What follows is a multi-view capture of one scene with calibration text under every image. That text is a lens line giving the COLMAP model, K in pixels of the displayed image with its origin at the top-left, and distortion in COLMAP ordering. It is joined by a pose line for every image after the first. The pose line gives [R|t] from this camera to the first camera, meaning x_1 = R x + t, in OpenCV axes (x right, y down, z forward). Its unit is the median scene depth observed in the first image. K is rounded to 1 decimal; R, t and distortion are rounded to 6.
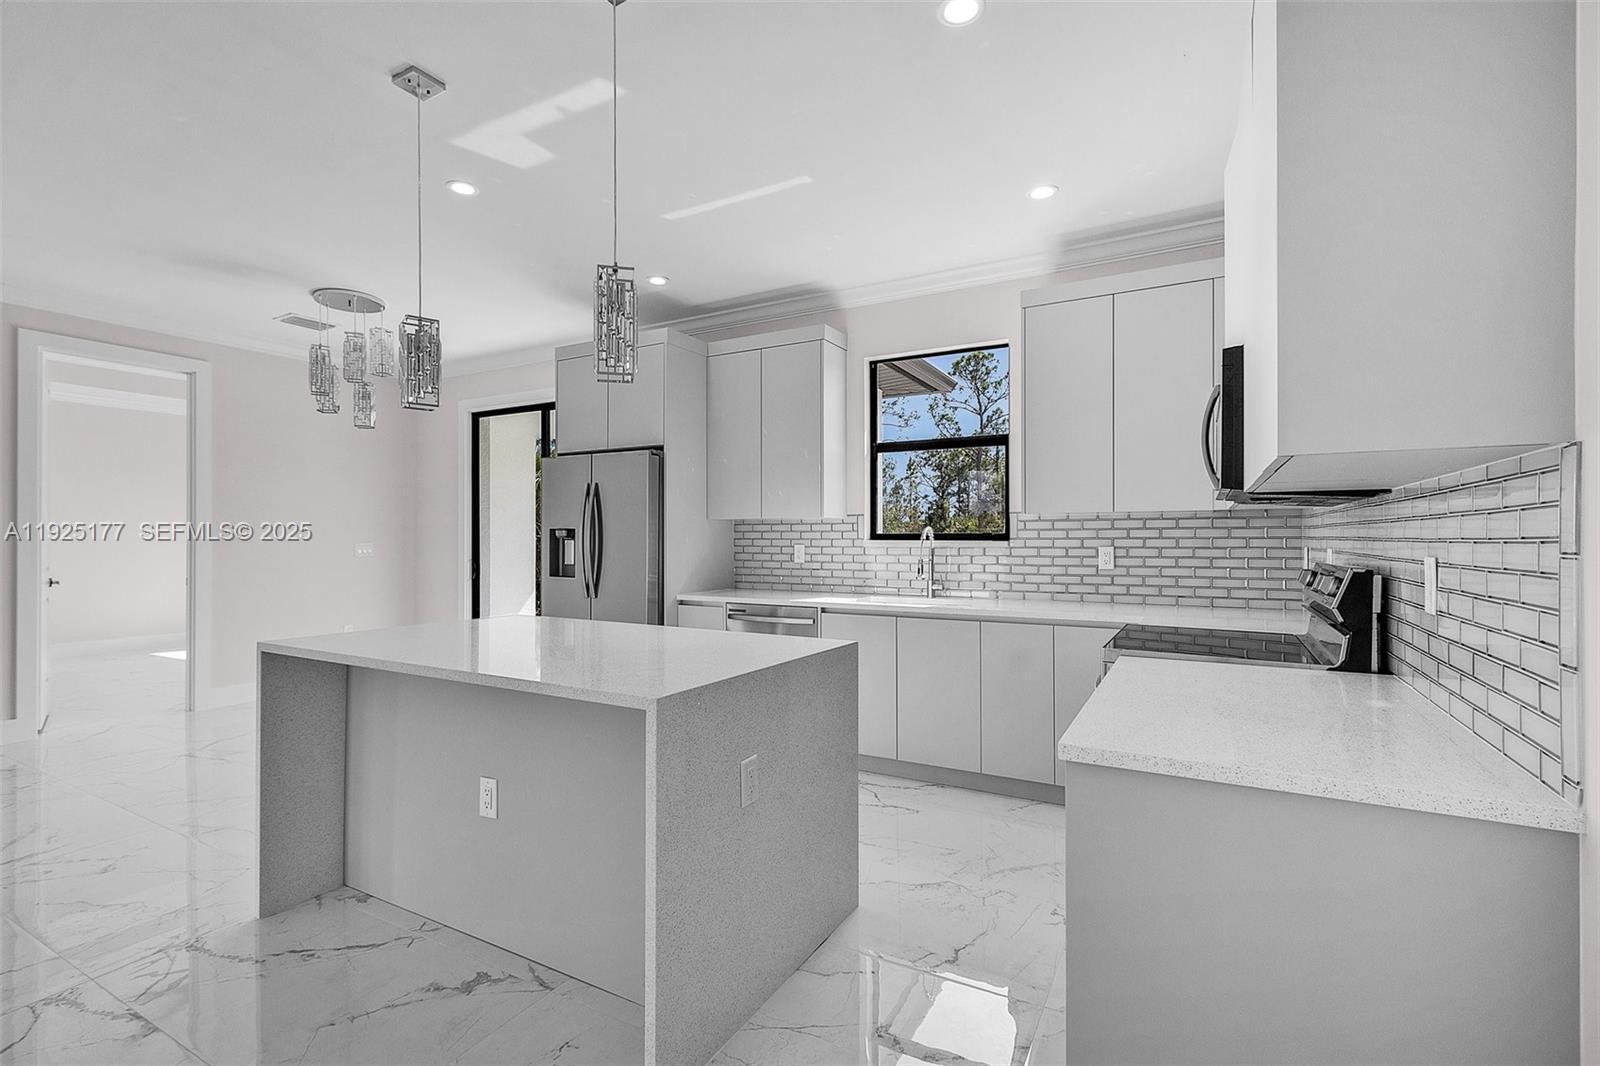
lens RADIAL K [[721.6, 0, 789.9], [0, 721.6, 529.4], [0, 0, 1]] dist [0.004606, -0.000008]
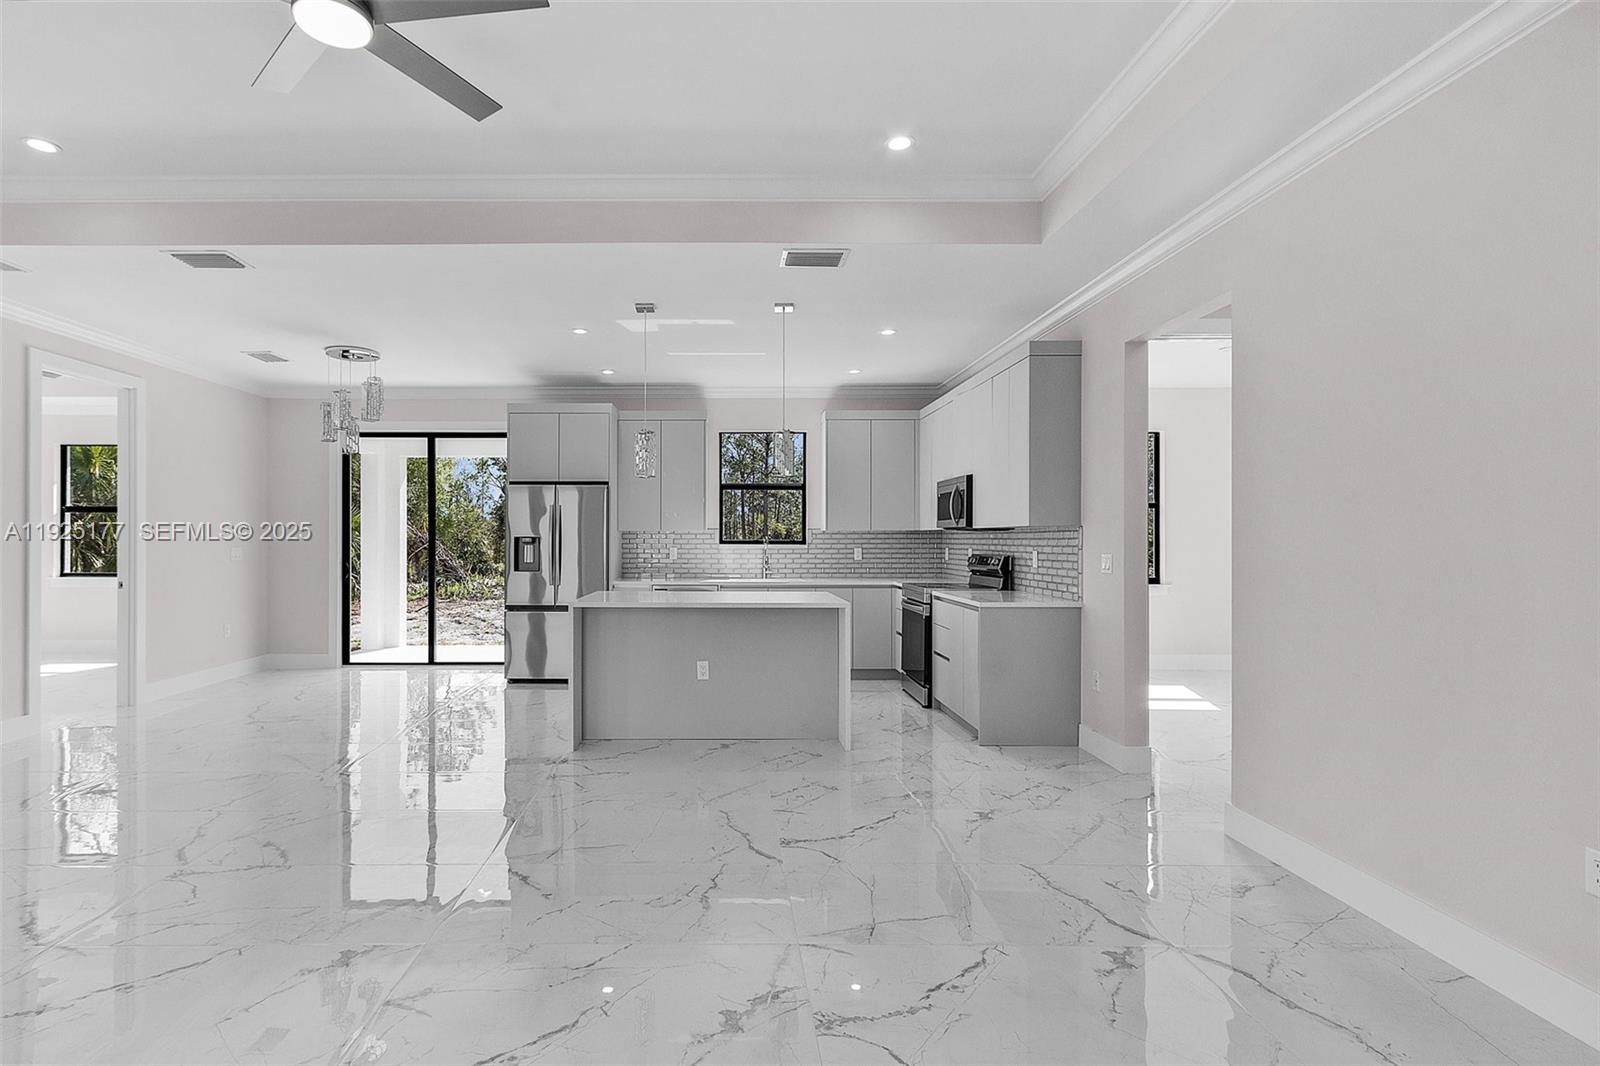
lens RADIAL K [[750.1, 0, 708.5], [0, 750.1, 526.6], [0, 0, 1]] dist [0.001993, 0.000343]
pose [[0.875332, 0.009384, 0.483431, -0.818035], [-0.007018, 0.999953, -0.006703, -0.015529], [-0.483471, 0.002474, 0.875357, -0.507212]]
